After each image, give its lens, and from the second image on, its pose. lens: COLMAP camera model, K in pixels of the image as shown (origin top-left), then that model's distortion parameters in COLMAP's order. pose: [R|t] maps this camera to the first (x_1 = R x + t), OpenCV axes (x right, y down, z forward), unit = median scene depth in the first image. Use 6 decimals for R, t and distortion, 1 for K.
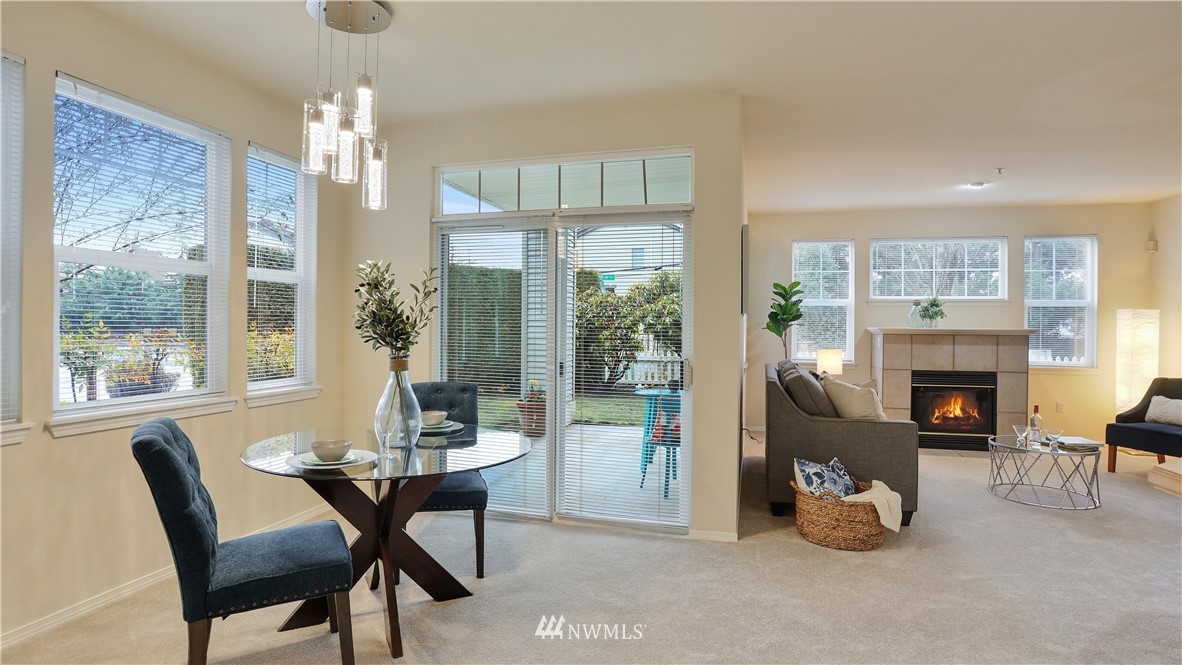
lens RADIAL K [[587.5, 0, 593.9], [0, 587.5, 314.0], [0, 0, 1]] dist [-0.078037, 0.037017]
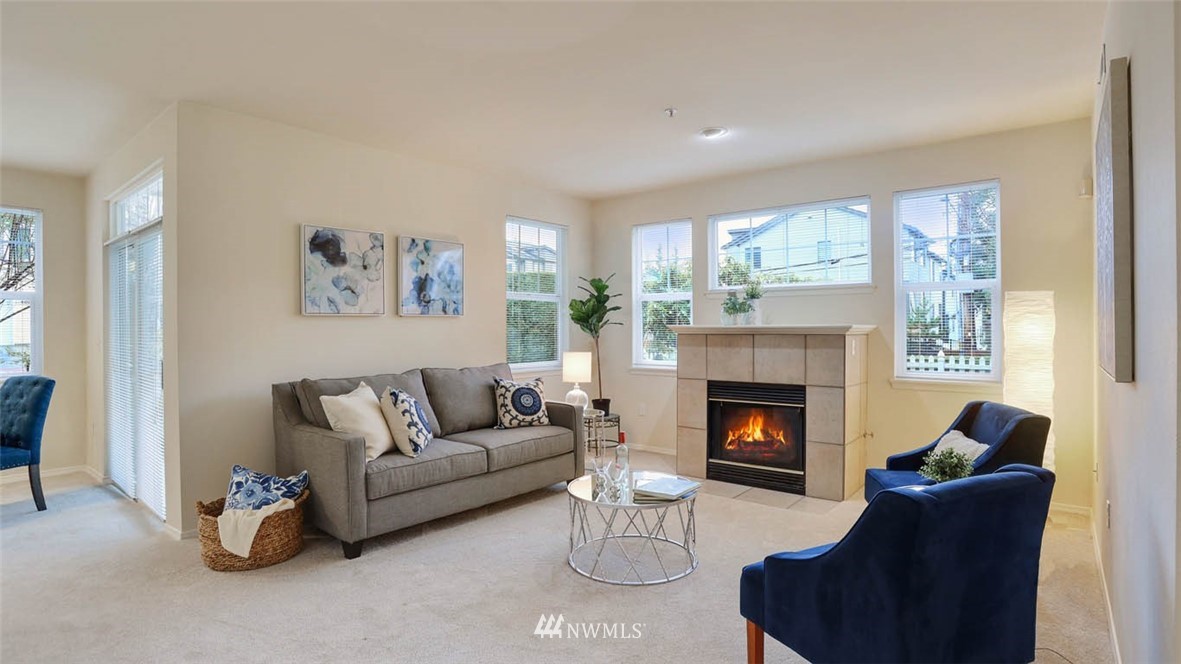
lens RADIAL K [[587.0, 0, 593.4], [0, 587.0, 313.6], [0, 0, 1]] dist [-0.078037, 0.037017]
pose [[0.917212, -0.024001, -0.397675, 0.743622], [0.023812, 0.999702, -0.005413, 0.008027], [0.397687, -0.004504, 0.917510, 0.214291]]
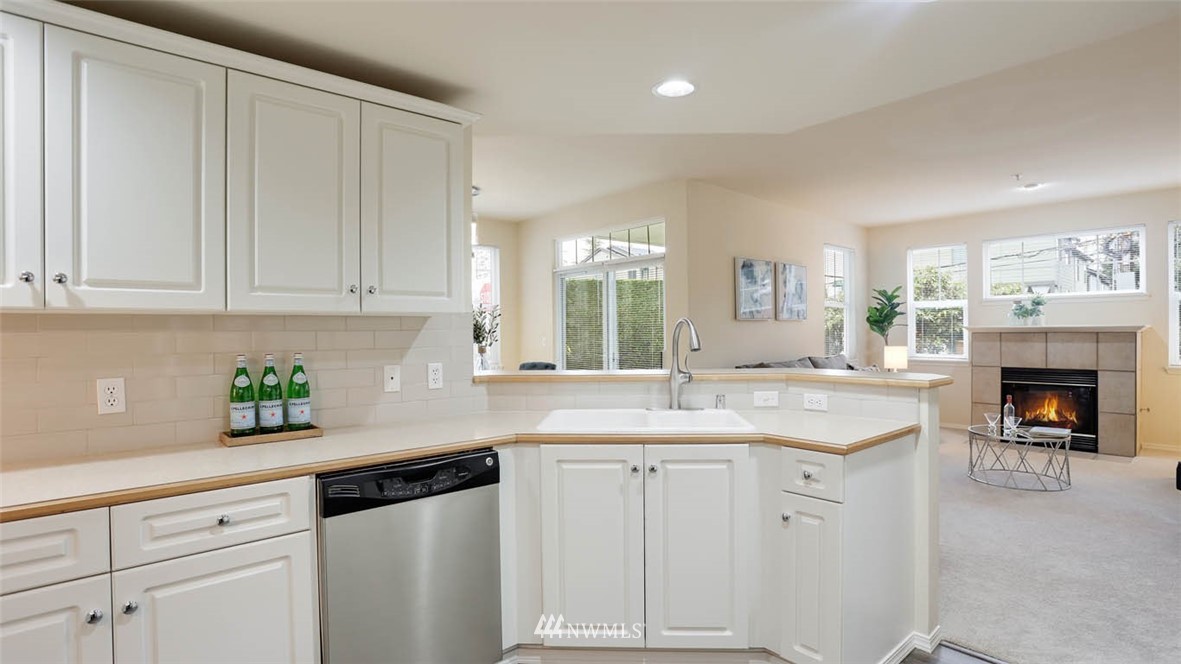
lens RADIAL K [[584.5, 0, 596.3], [0, 584.5, 329.8], [0, 0, 1]] dist [-0.078291, 0.037710]
pose [[0.835344, -0.018363, -0.549420, 0.514111], [0.027281, 0.999595, 0.008069, 0.002059], [0.549050, -0.021729, 0.835507, -0.256741]]
